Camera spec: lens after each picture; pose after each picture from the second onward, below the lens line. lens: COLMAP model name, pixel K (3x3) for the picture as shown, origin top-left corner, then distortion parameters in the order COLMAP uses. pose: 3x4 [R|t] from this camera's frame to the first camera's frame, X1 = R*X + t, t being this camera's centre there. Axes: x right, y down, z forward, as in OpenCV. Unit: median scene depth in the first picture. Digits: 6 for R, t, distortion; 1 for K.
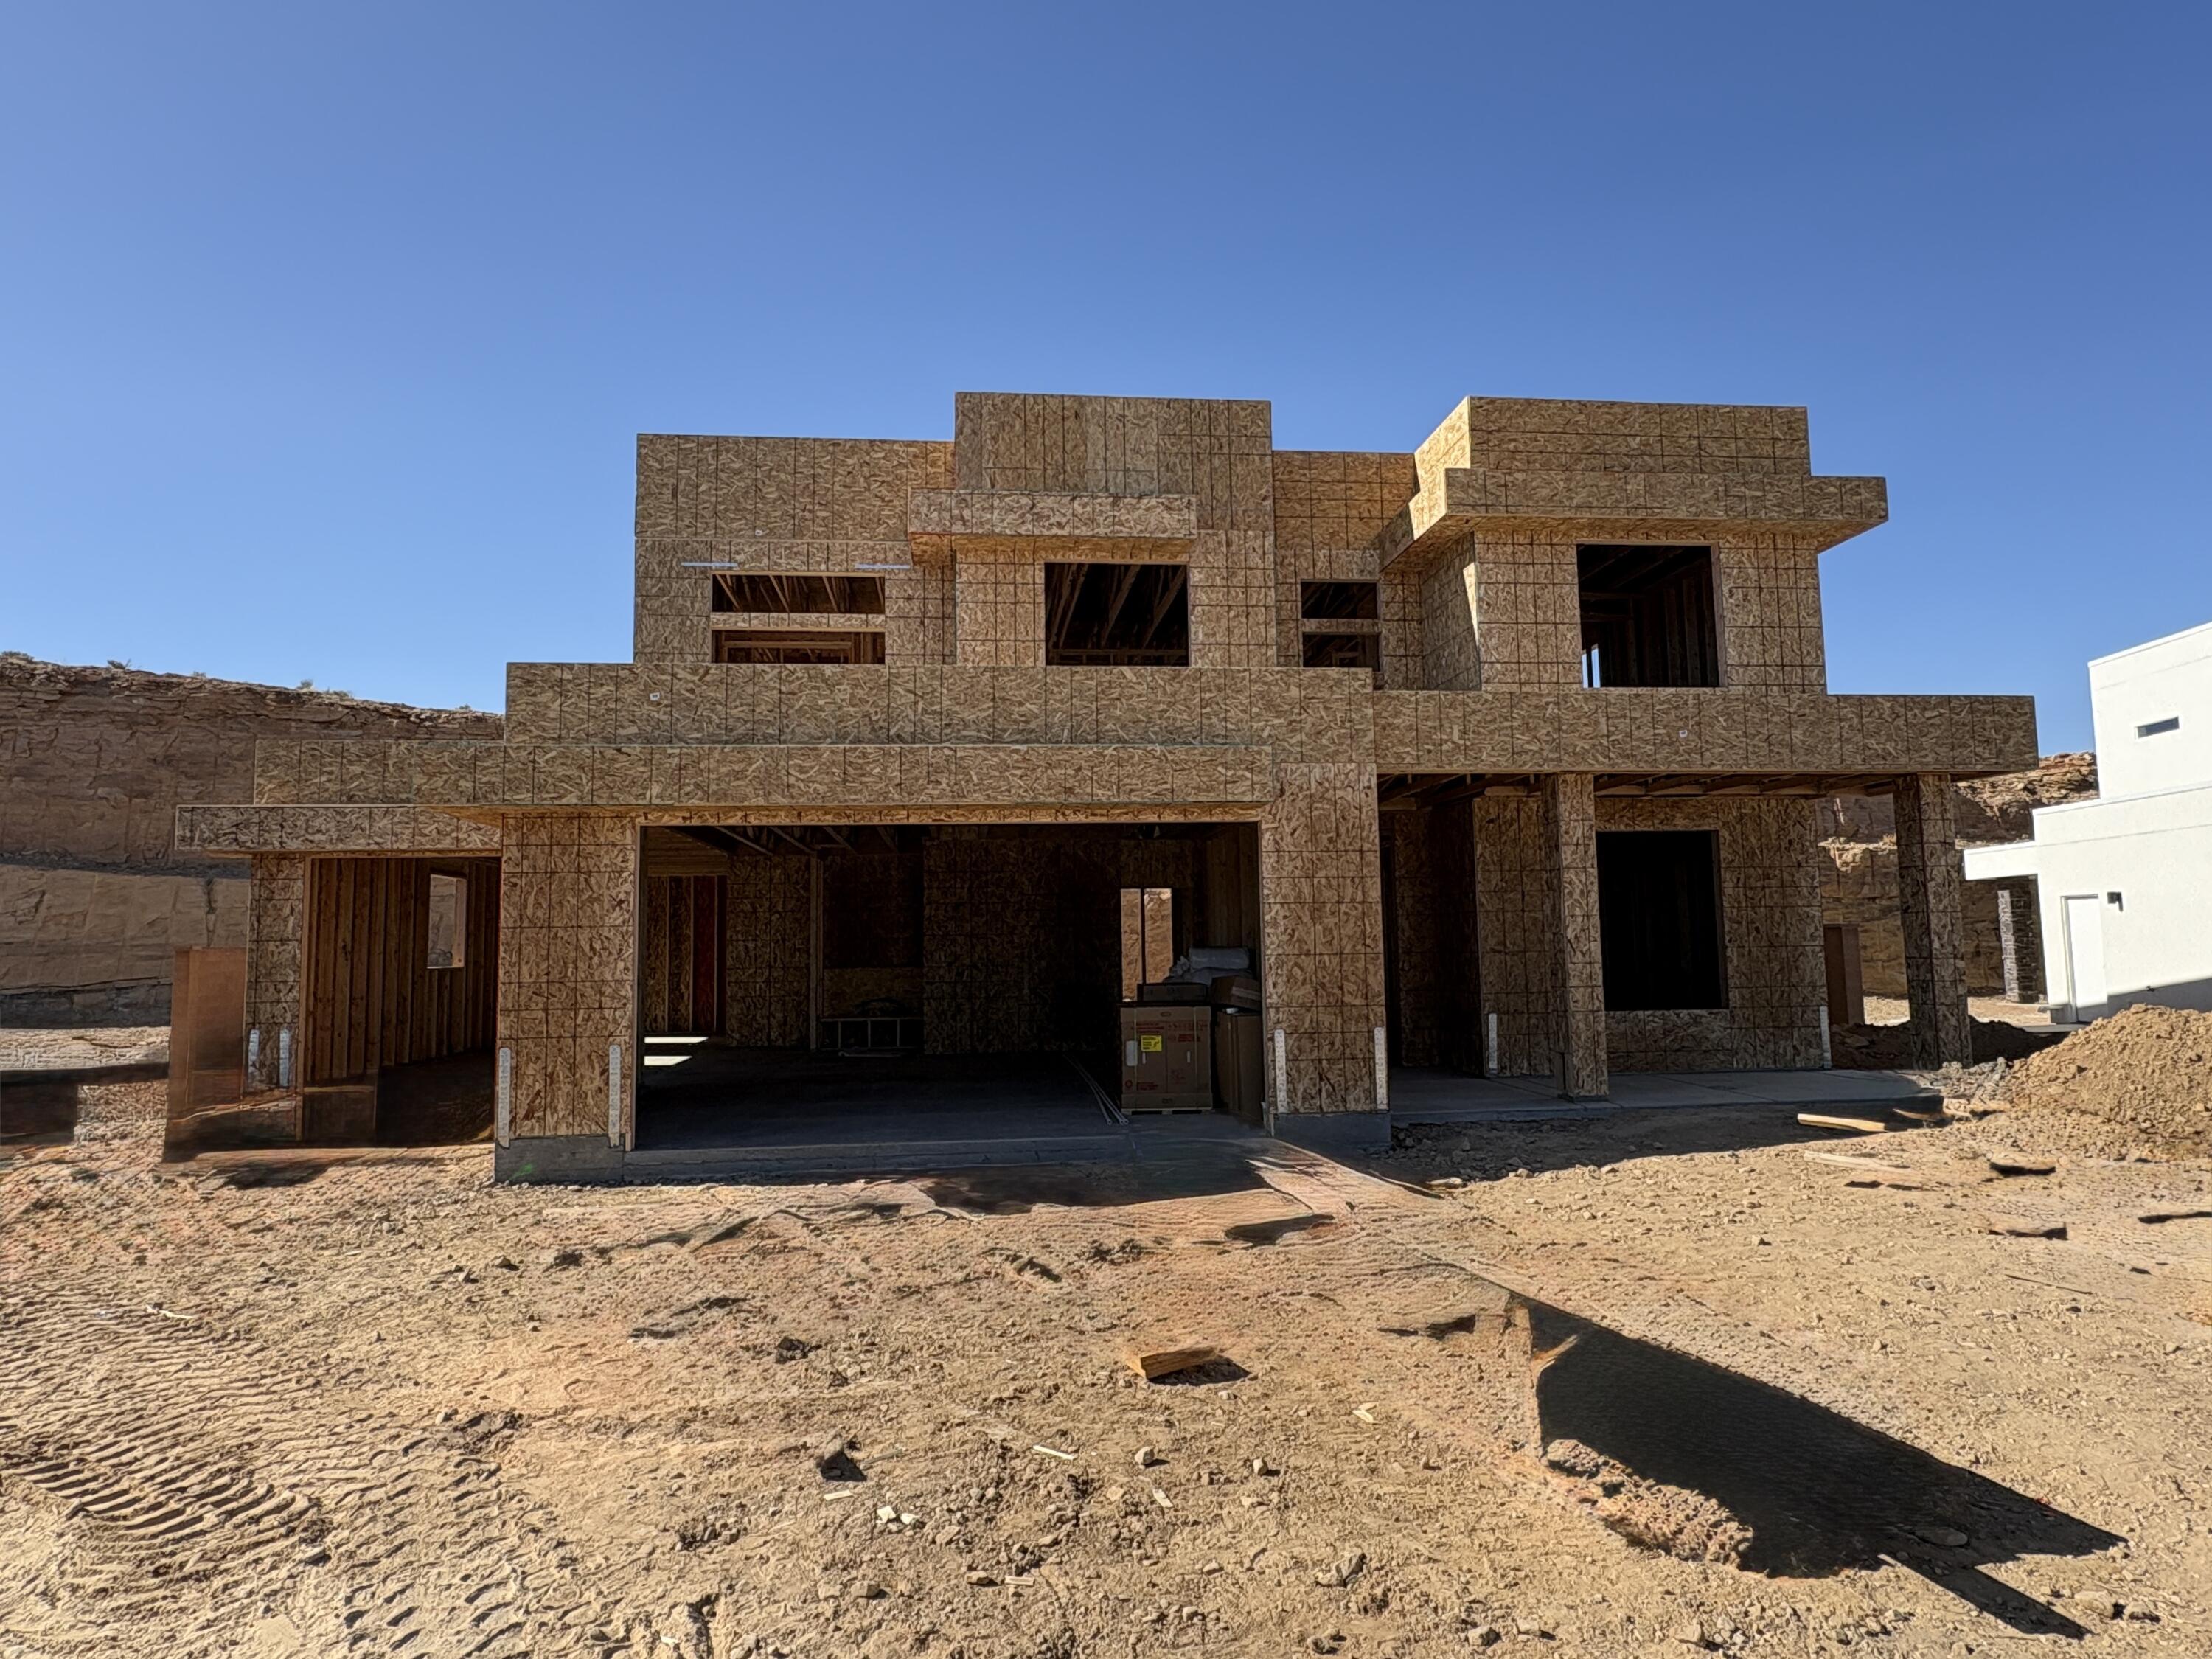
lens RADIAL K [[1296.0, 0, 1106.4], [0, 1296.0, 828.7], [0, 0, 1]] dist [-0.002031, 0.001454]
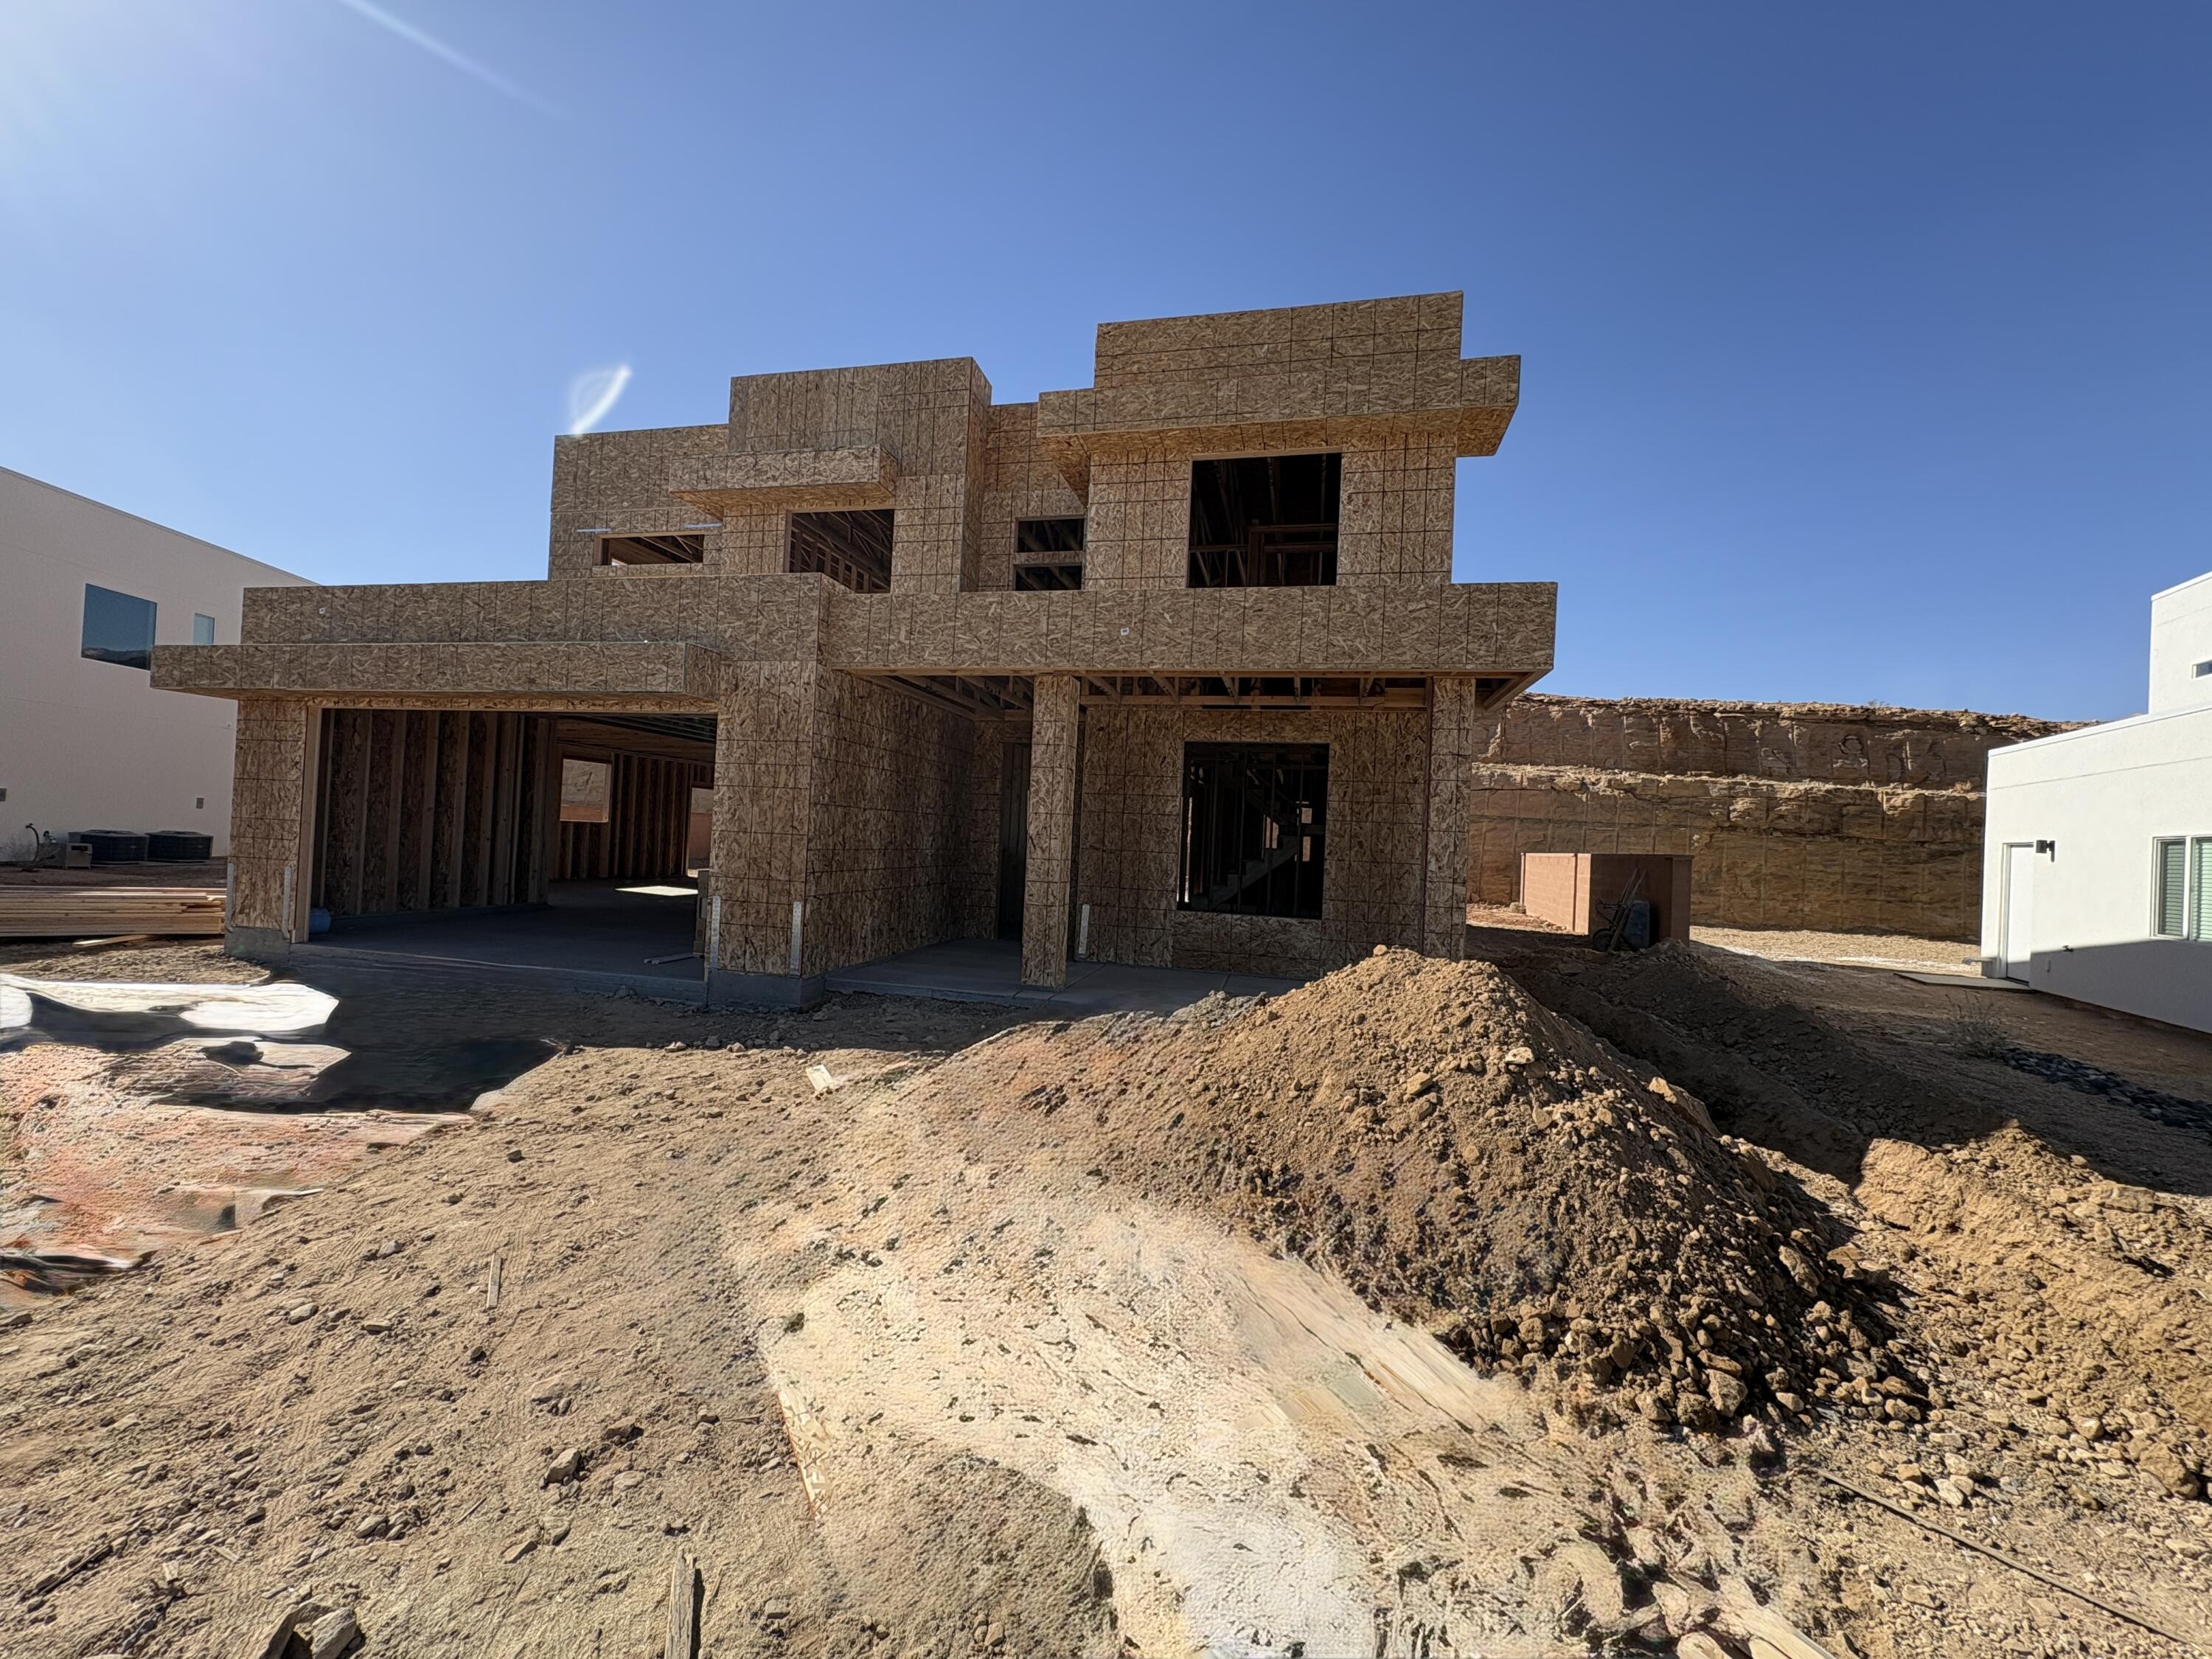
lens RADIAL K [[887.1, 0, 1105.6], [0, 887.1, 829.6], [0, 0, 1]] dist [-0.000773, 0.000263]
pose [[0.941601, 0.056301, -0.331990, 0.557672], [-0.031244, 0.996278, 0.080341, 0.018461], [0.335277, -0.065276, 0.939855, 0.301801]]
